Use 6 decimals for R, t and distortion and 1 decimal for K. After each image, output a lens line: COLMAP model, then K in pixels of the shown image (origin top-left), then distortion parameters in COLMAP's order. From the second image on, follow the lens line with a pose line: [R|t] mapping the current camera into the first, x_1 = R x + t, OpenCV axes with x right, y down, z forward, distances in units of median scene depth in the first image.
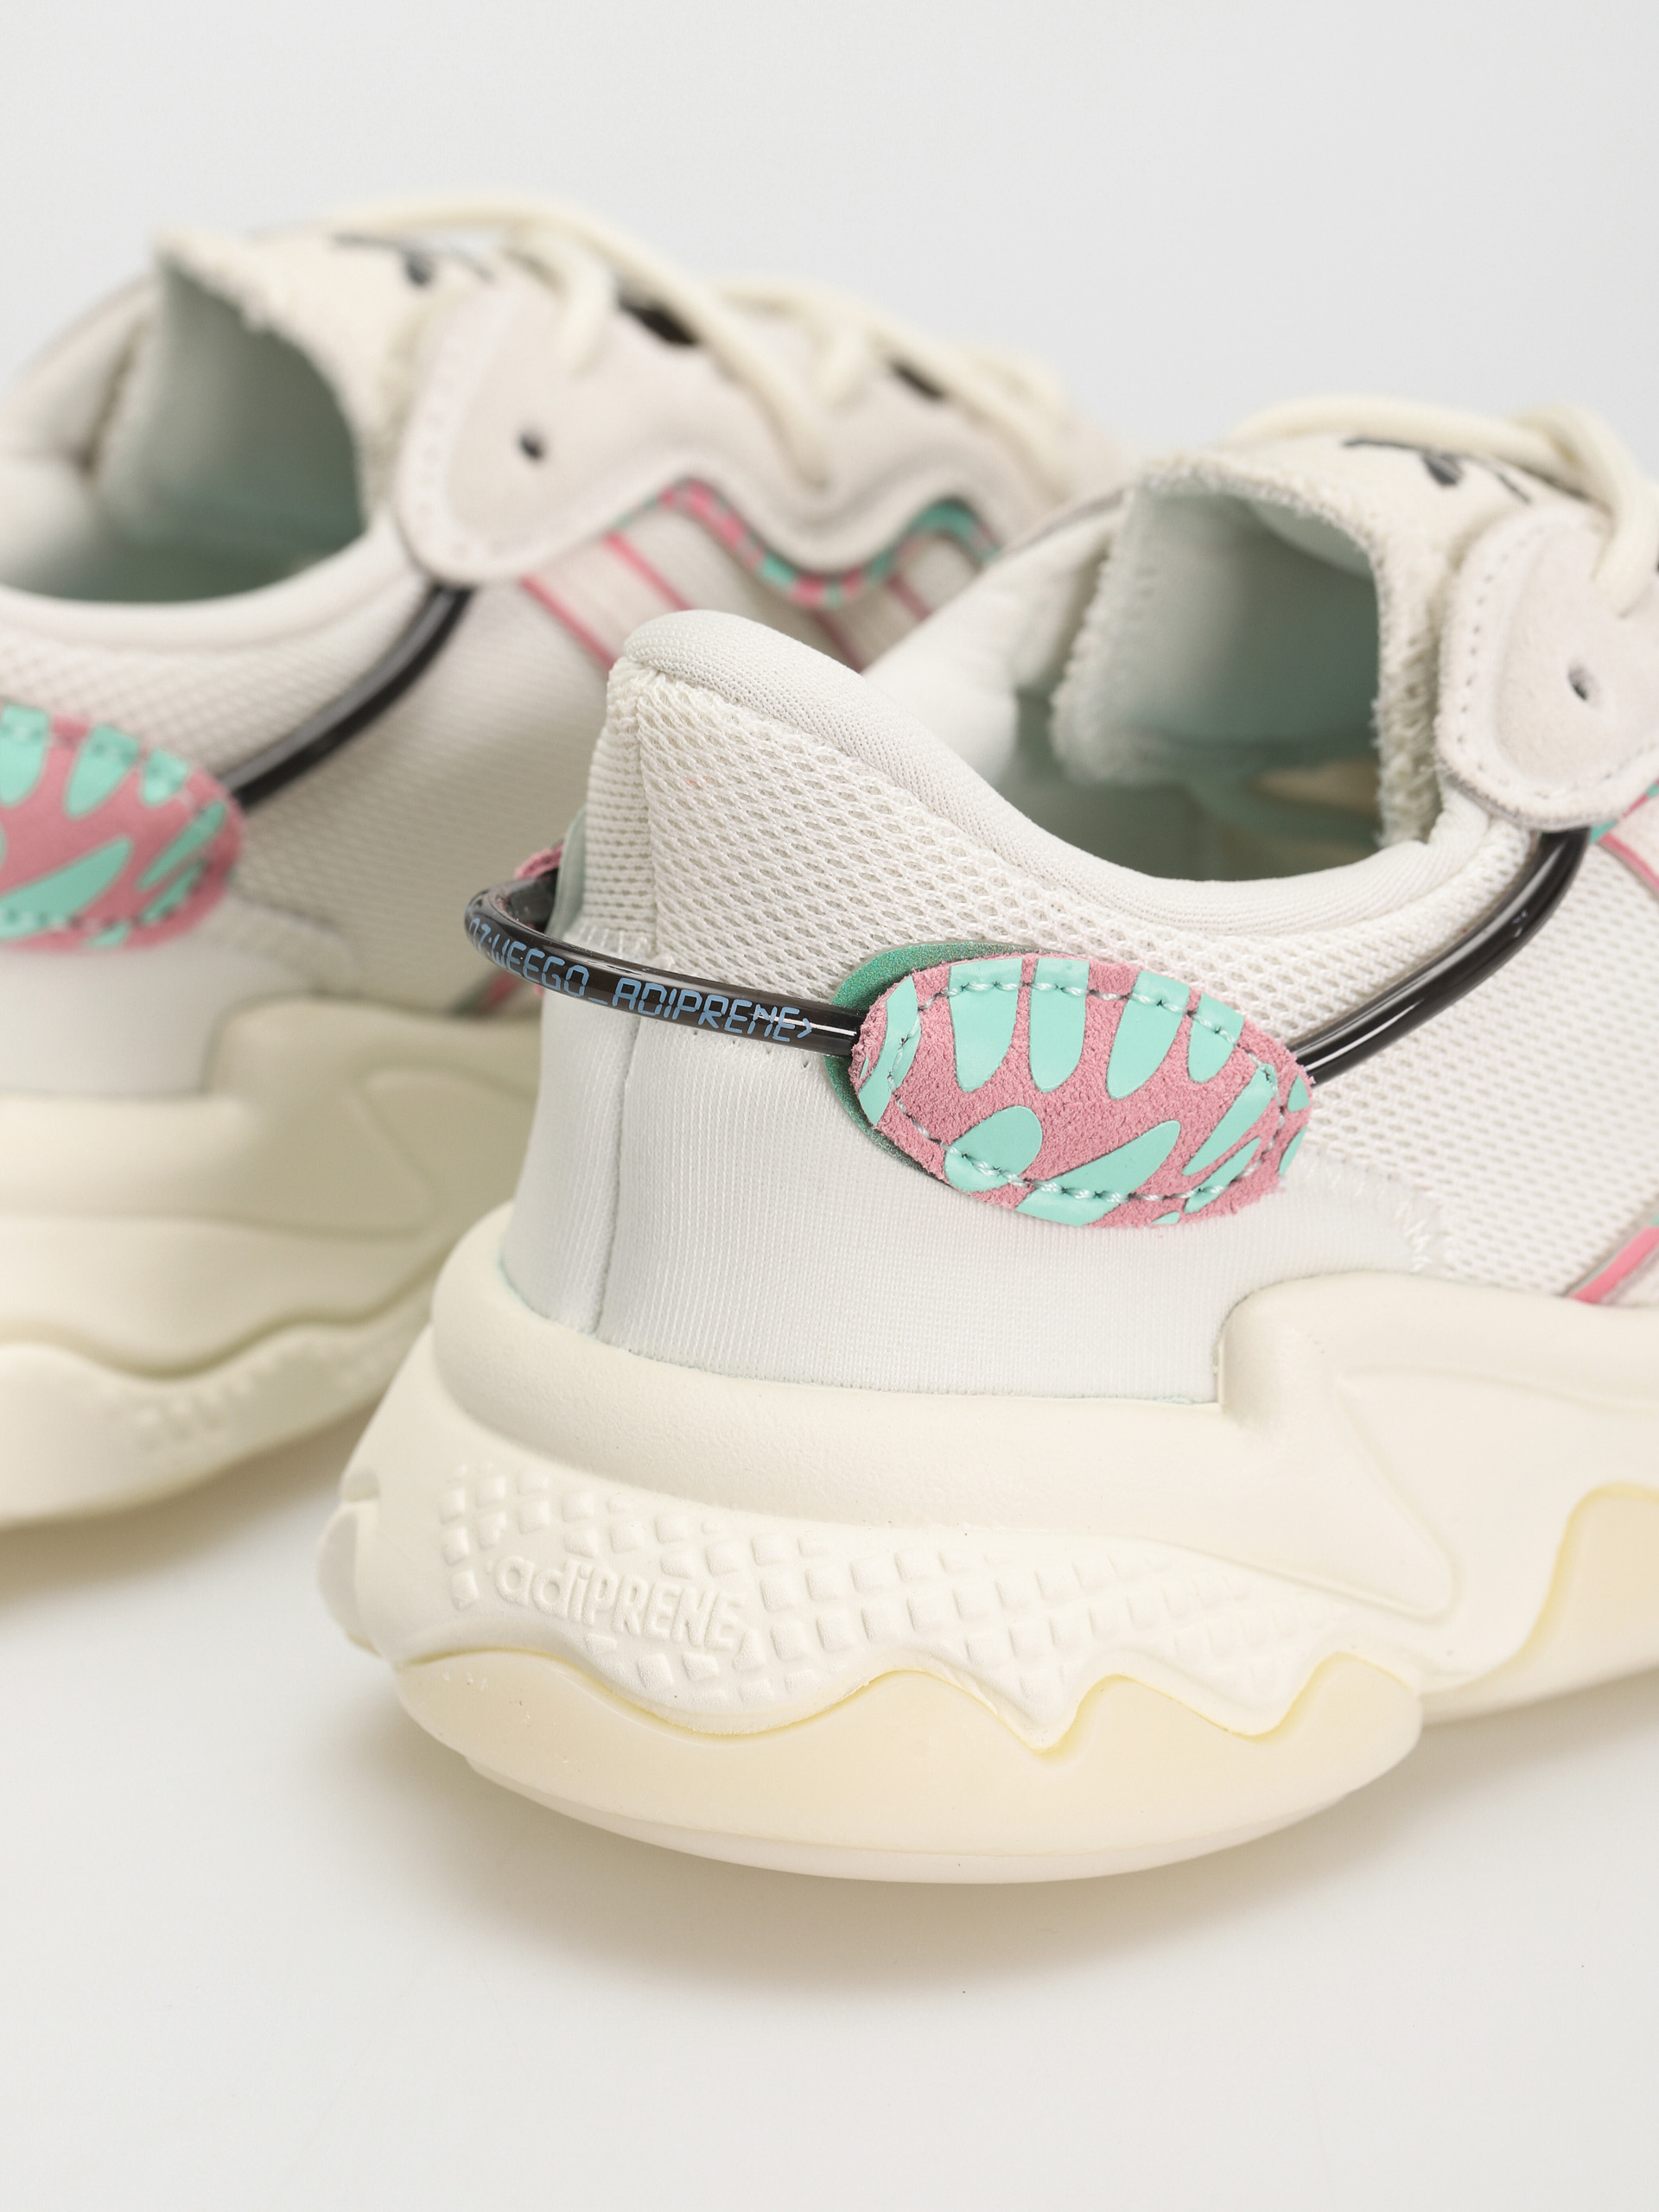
lens RADIAL K [[7773.2, 0, 827.1], [0, 7773.2, 1102.9], [0, 0, 1]] dist [-0.245222, 0.000000]
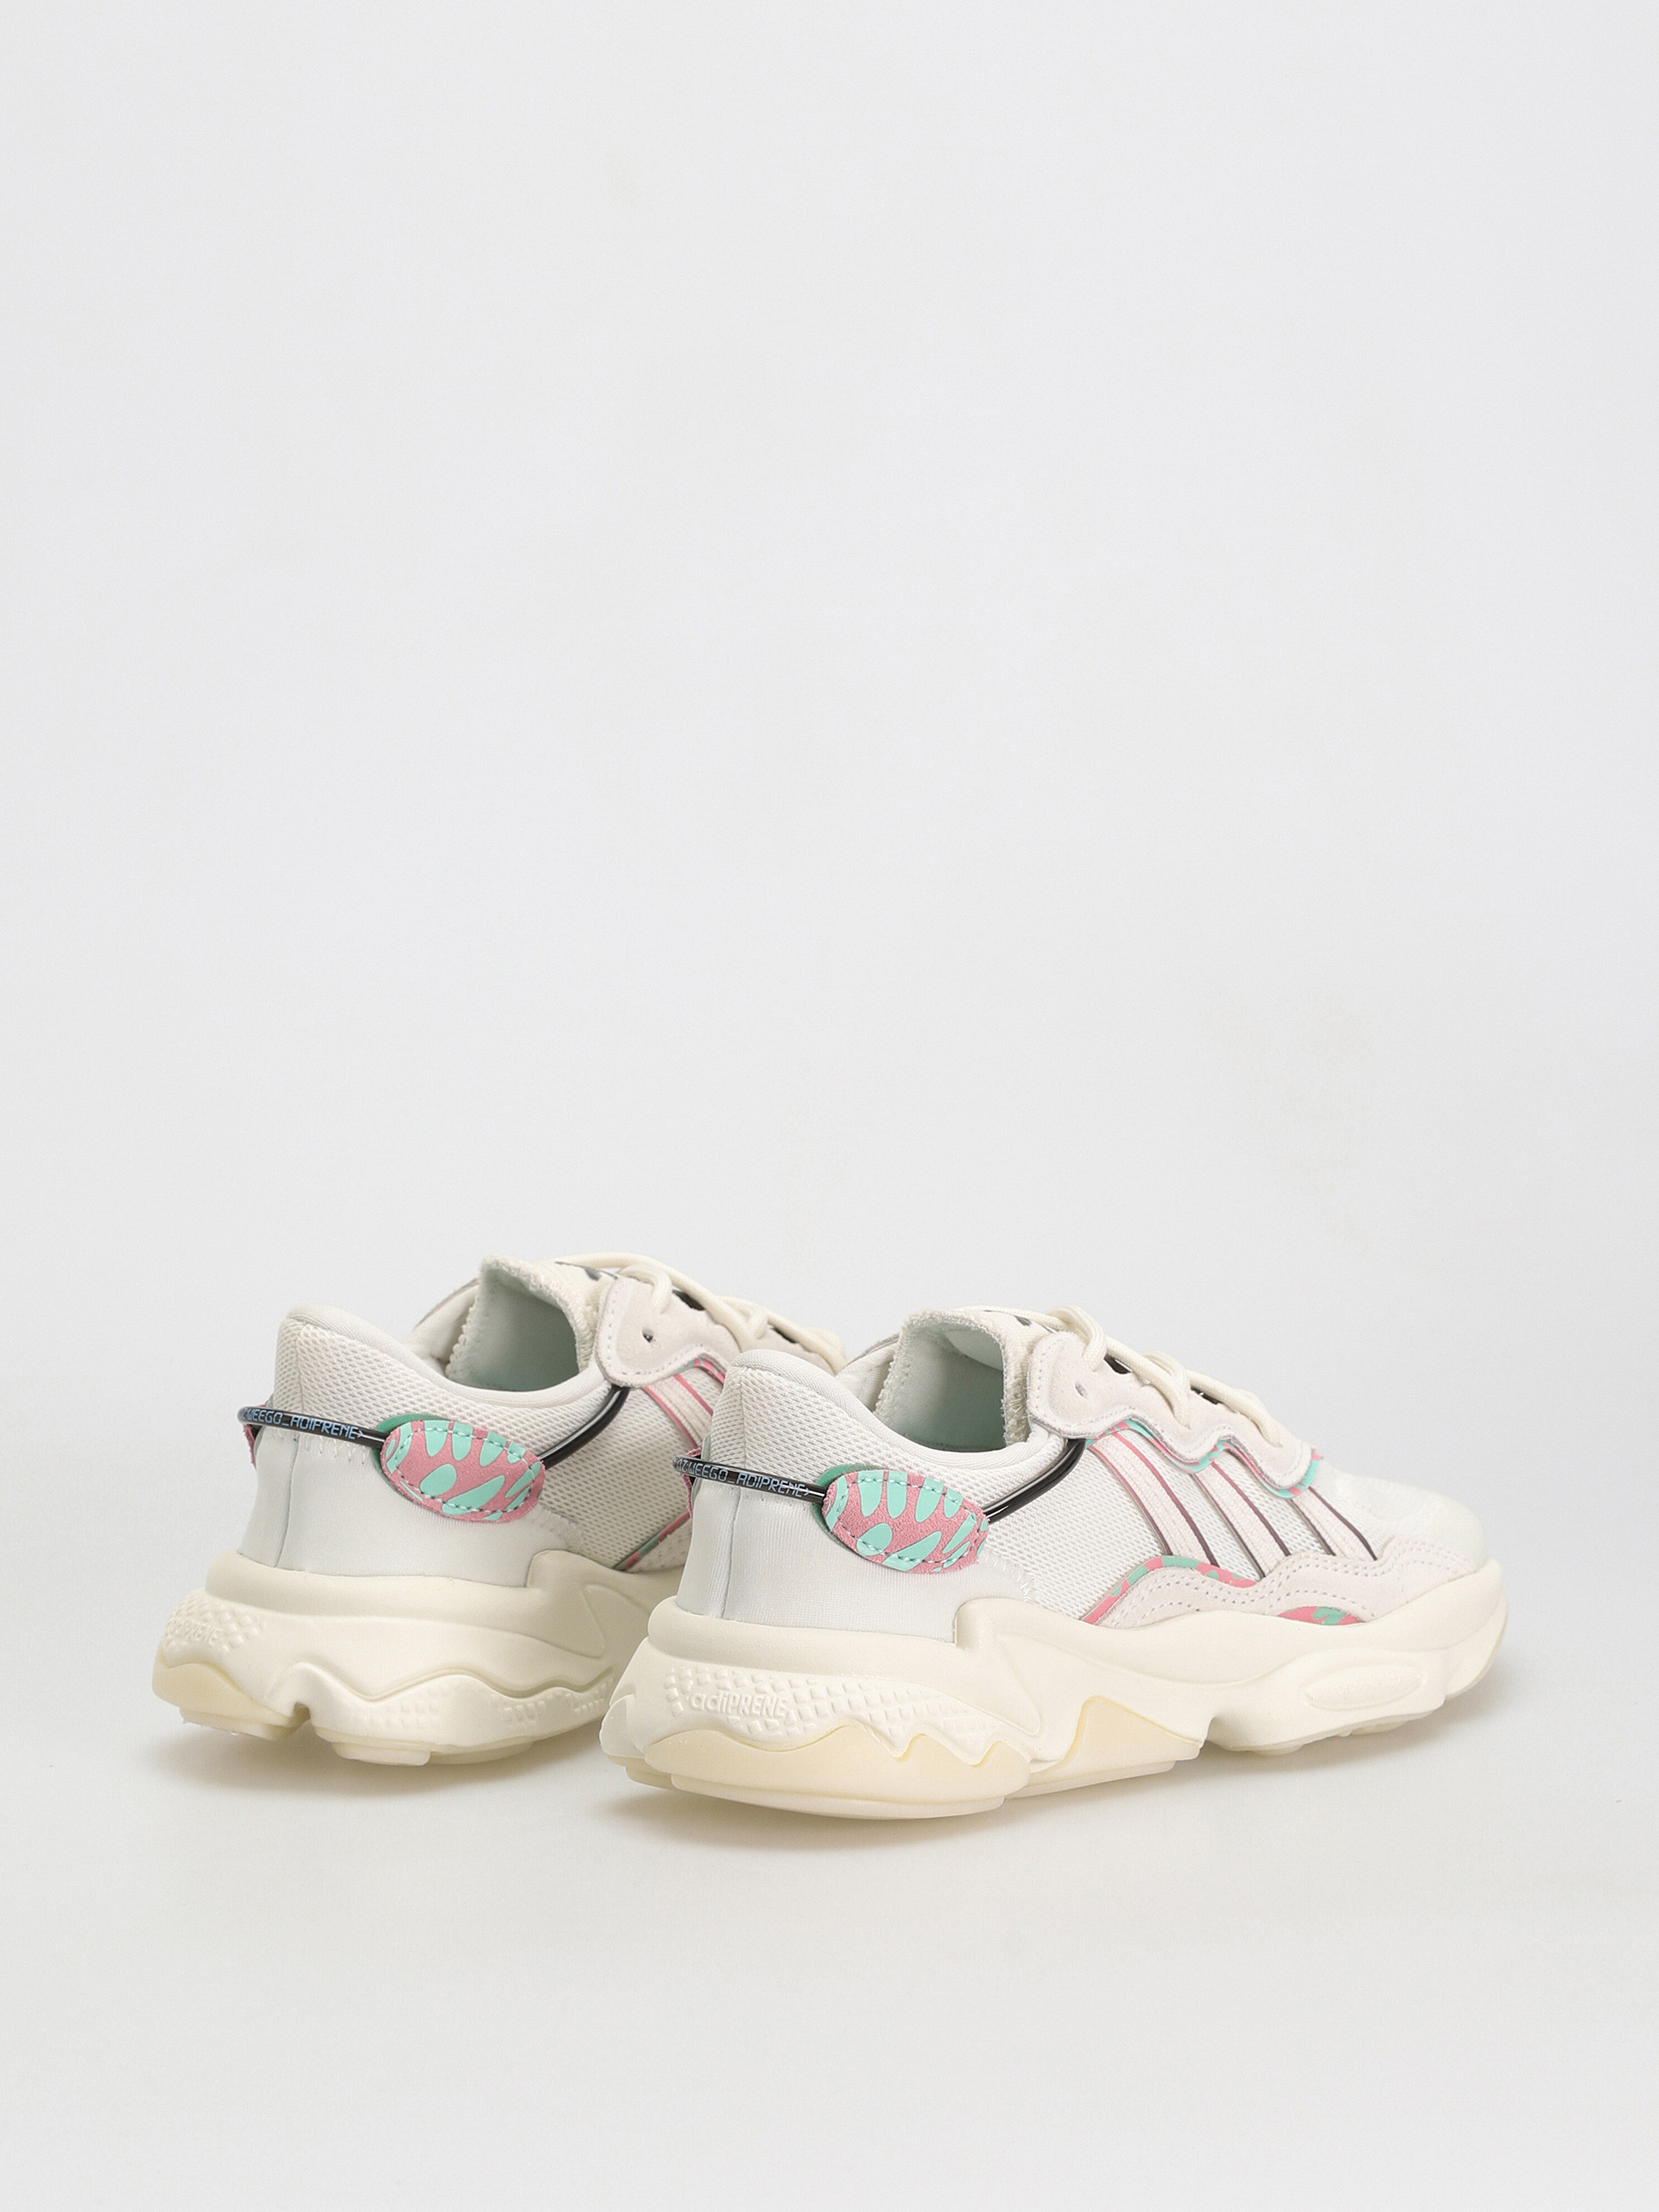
lens RADIAL K [[7773.2, 0, 829.9], [0, 7773.2, 1106.5], [0, 0, 1]] dist [-0.245222, 0.000000]
pose [[0.994473, 0.006803, 0.104772, -0.270942], [0.017287, 0.973670, -0.227306, 0.460817], [-0.103559, 0.227861, 0.968171, -1.609912]]
